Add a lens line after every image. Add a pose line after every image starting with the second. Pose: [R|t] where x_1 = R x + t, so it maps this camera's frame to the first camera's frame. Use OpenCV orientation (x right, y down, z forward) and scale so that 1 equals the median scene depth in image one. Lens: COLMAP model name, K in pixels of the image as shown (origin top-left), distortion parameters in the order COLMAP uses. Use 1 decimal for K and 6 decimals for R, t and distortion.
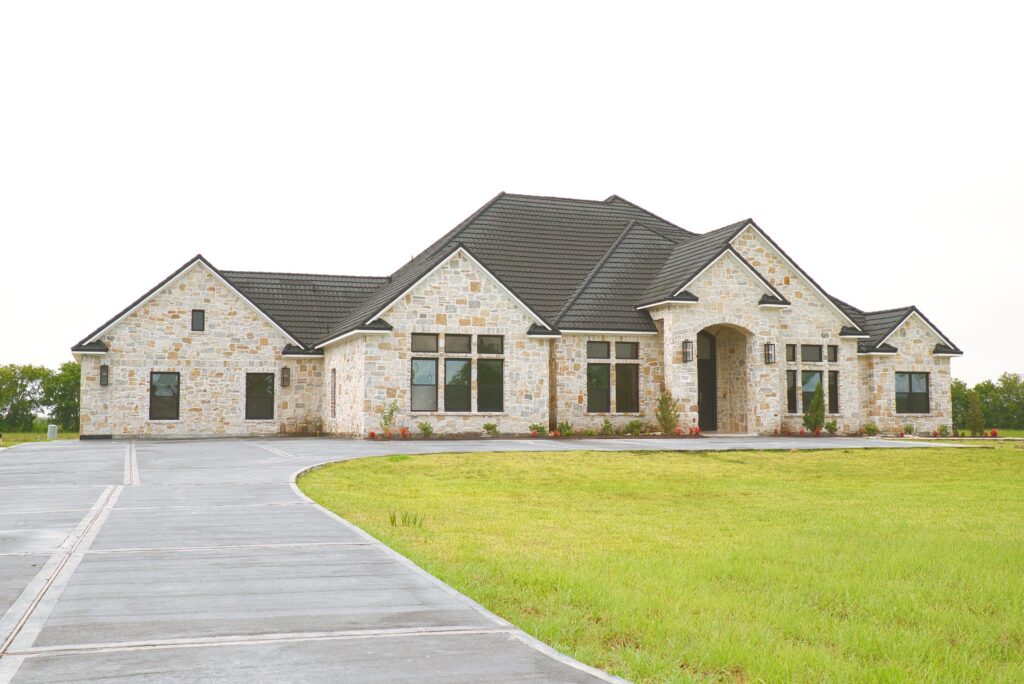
lens RADIAL K [[936.2, 0, 512.0], [0, 936.2, 342.0], [0, 0, 1]] dist [0.003660, -0.001894]
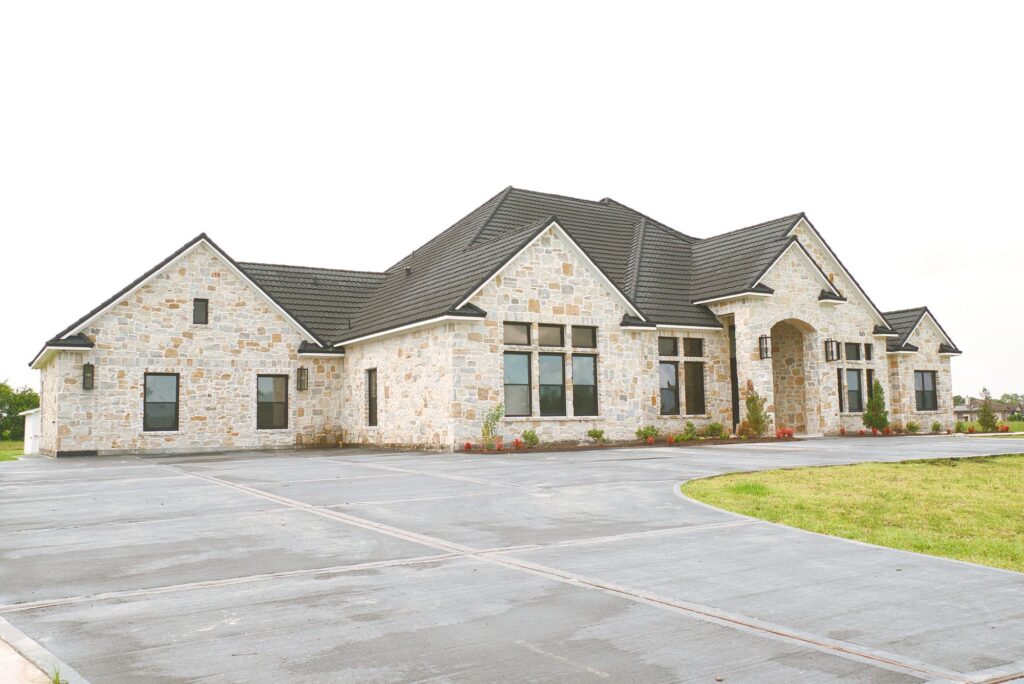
lens RADIAL K [[782.3, 0, 512.0], [0, 782.3, 342.0], [0, 0, 1]] dist [-0.059357, 0.002549]
pose [[0.982626, 0.002708, 0.185578, -0.194827], [0.001311, 0.999767, -0.021533, 0.019968], [-0.185593, 0.021402, 0.982394, 0.275054]]
